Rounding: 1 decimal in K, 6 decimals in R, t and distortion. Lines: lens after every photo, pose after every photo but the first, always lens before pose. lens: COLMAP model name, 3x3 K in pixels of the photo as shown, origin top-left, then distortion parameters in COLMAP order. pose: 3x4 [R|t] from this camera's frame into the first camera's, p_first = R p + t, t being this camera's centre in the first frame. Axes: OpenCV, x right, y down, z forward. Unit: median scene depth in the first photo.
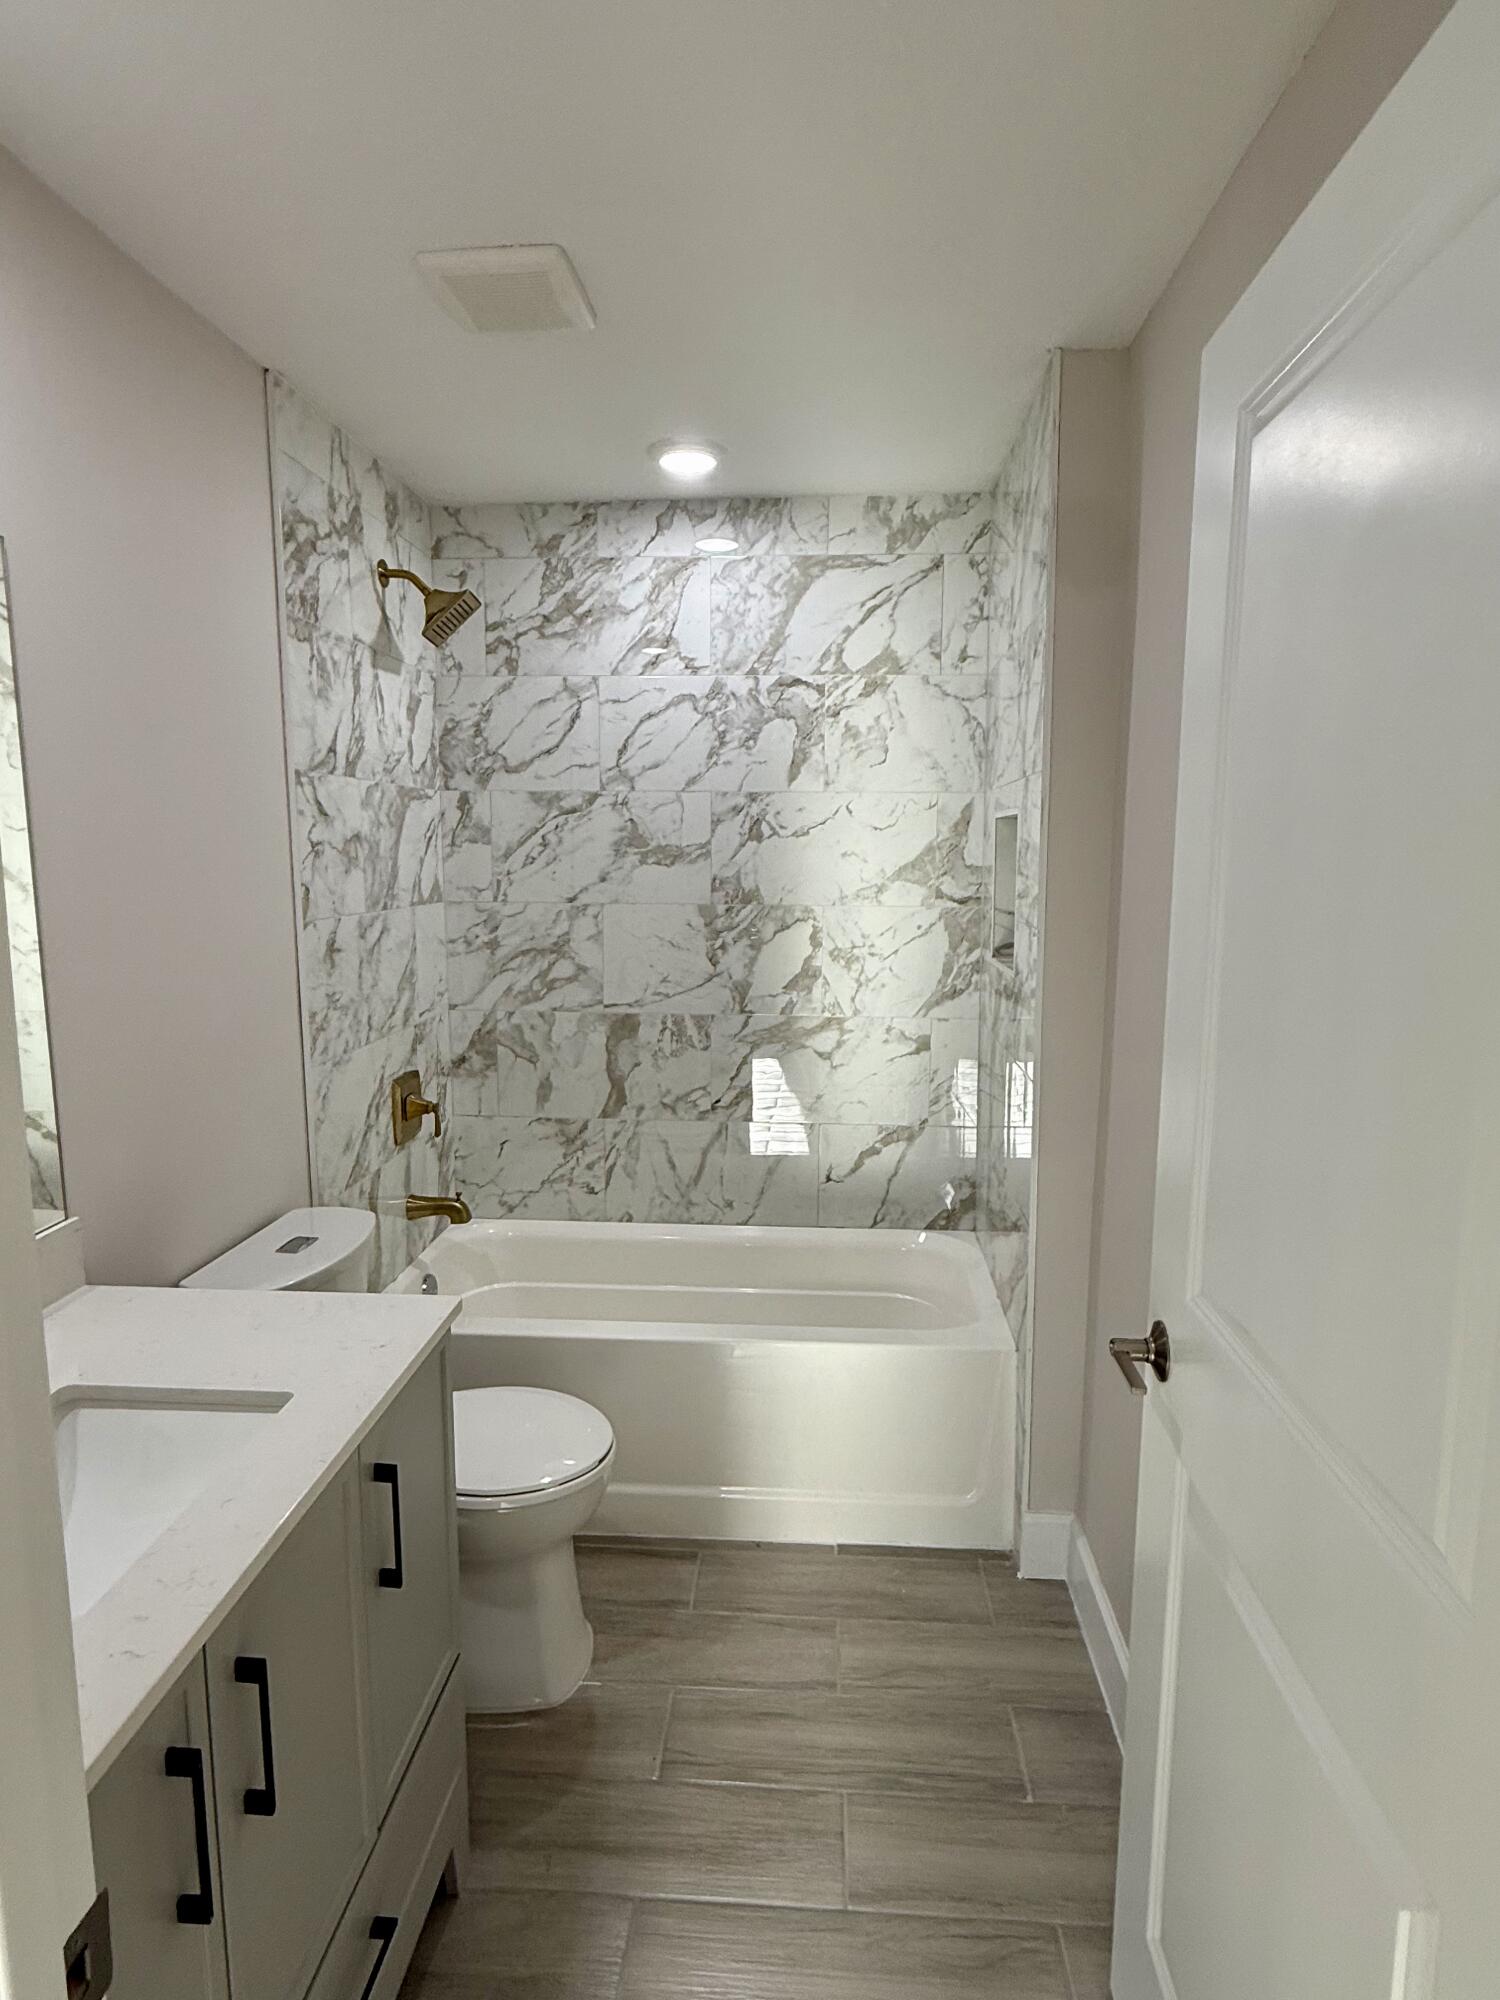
lens RADIAL K [[1110.8, 0, 755.5], [0, 1110.8, 995.1], [0, 0, 1]] dist [-0.001187, 0.004172]
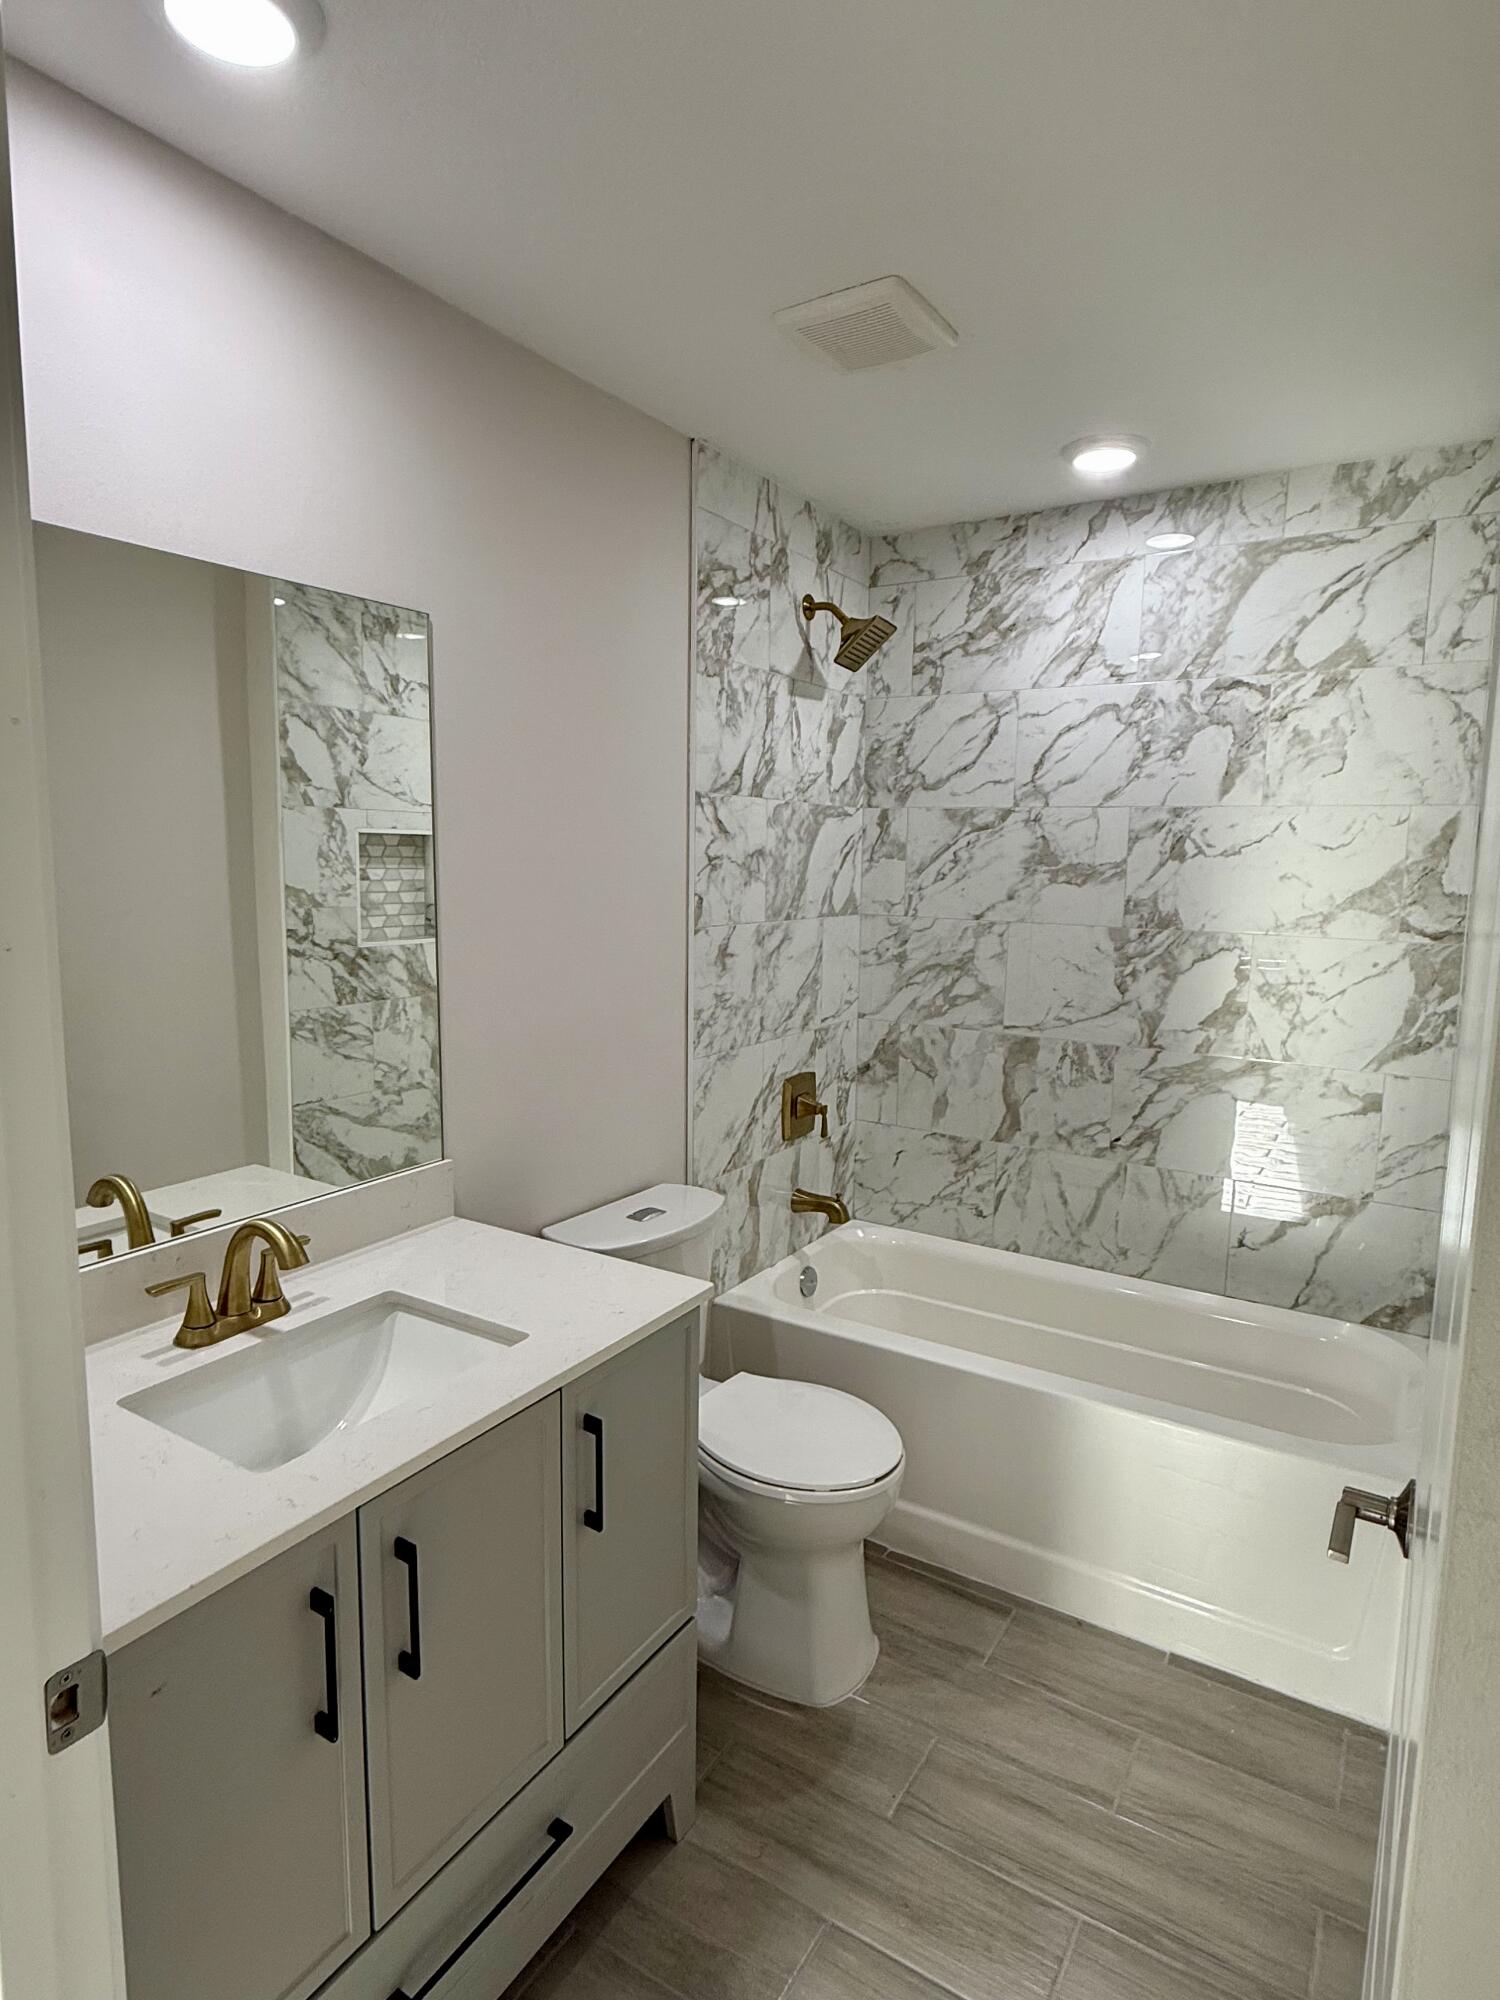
lens RADIAL K [[1110.8, 0, 741.2], [0, 1110.8, 992.0], [0, 0, 1]] dist [-0.001187, 0.004172]
pose [[0.880907, 0.069021, -0.468229, 0.122189], [-0.076325, 0.997077, 0.003383, -0.007002], [0.467094, 0.032758, 0.883601, 0.030621]]
